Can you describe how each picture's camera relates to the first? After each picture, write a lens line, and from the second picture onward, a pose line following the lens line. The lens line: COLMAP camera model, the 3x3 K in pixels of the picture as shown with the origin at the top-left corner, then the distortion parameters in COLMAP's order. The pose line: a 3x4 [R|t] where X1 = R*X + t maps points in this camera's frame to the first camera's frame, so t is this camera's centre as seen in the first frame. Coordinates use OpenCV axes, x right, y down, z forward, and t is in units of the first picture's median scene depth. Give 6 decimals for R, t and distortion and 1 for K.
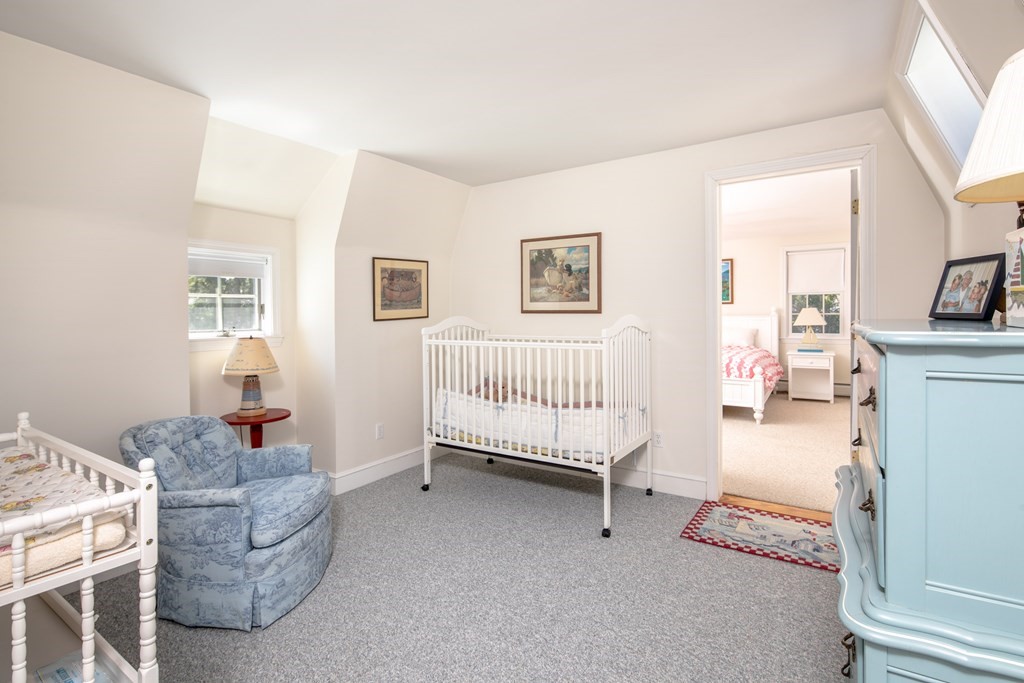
lens RADIAL K [[494.2, 0, 510.9], [0, 494.2, 316.4], [0, 0, 1]] dist [-0.001887, -0.000115]
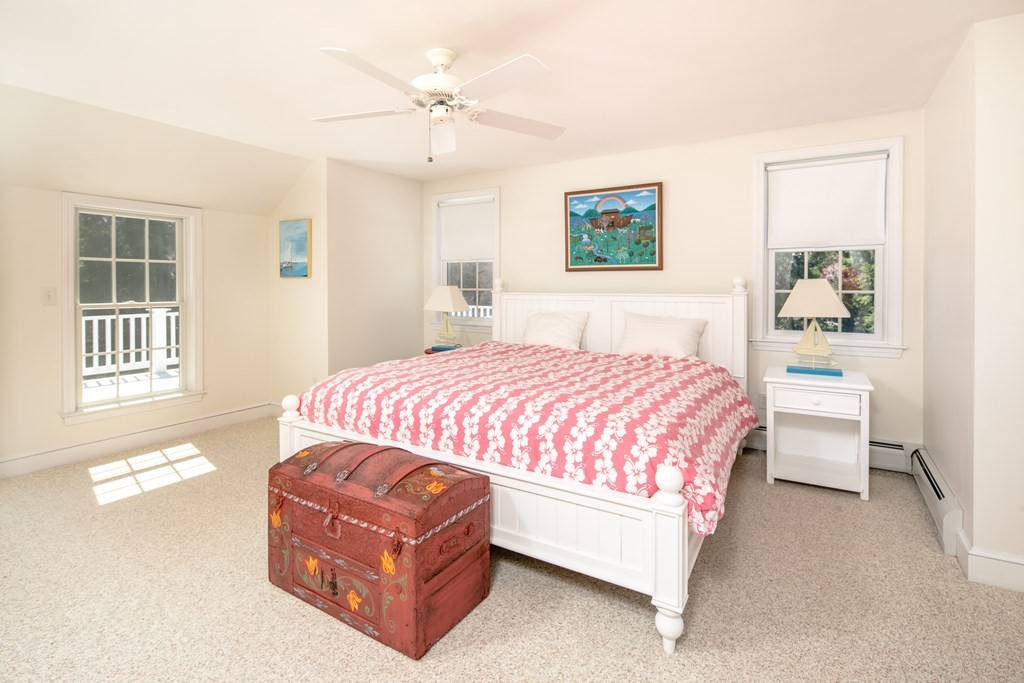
lens RADIAL K [[494.2, 0, 509.6], [0, 494.2, 290.2], [0, 0, 1]] dist [-0.001887, -0.000115]
pose [[0.999572, 0.006441, 0.028549, 0.310669], [-0.006627, 0.999958, 0.006406, -0.007665], [-0.028507, -0.006592, 0.999572, 0.551360]]
